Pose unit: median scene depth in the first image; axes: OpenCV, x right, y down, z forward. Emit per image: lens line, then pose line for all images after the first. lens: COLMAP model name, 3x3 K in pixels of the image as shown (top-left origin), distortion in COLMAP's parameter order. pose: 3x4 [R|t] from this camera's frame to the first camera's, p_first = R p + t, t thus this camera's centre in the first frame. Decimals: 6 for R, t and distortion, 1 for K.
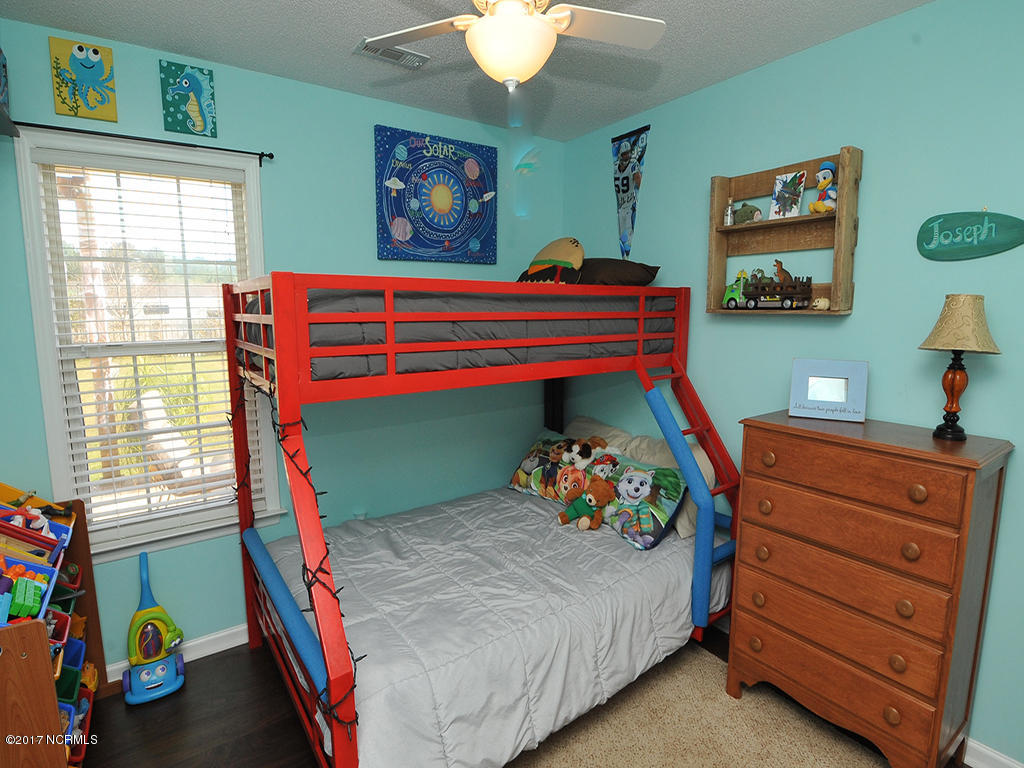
lens RADIAL K [[515.2, 0, 515.2], [0, 515.2, 384.6], [0, 0, 1]] dist [-0.003921, -0.009323]
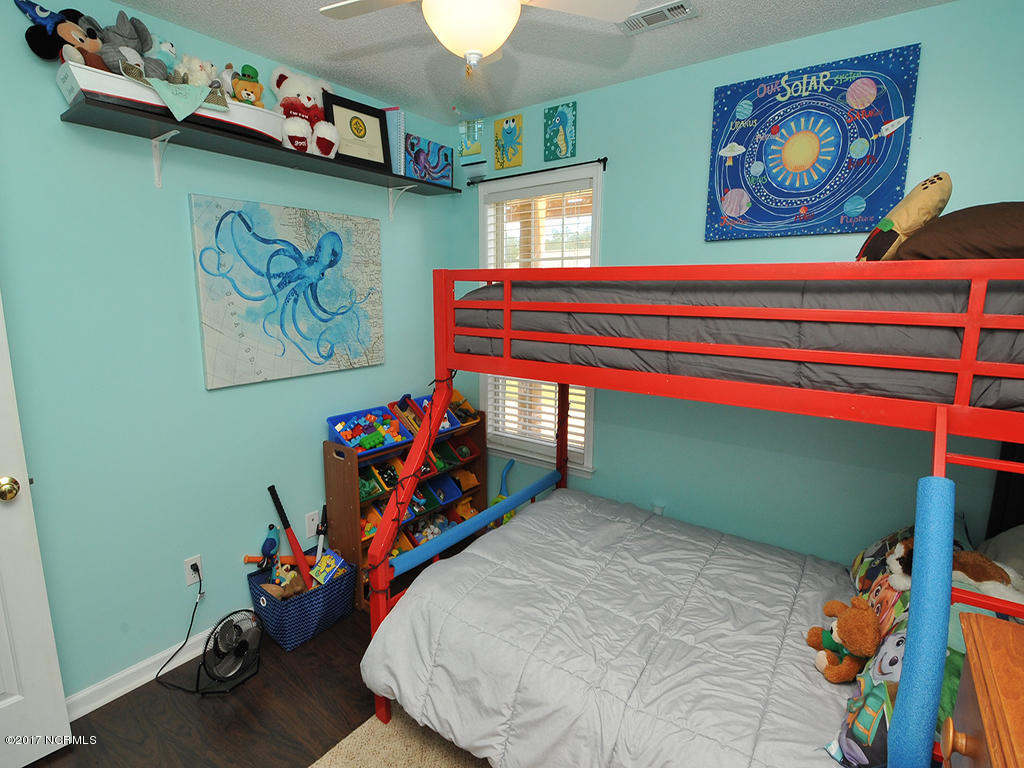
lens RADIAL K [[515.2, 0, 513.0], [0, 515.2, 379.8], [0, 0, 1]] dist [-0.003921, -0.009323]
pose [[0.298217, 0.170111, -0.939217, 0.520169], [-0.146612, 0.980477, 0.131033, -0.076243], [0.943171, 0.098624, 0.317336, 0.425497]]
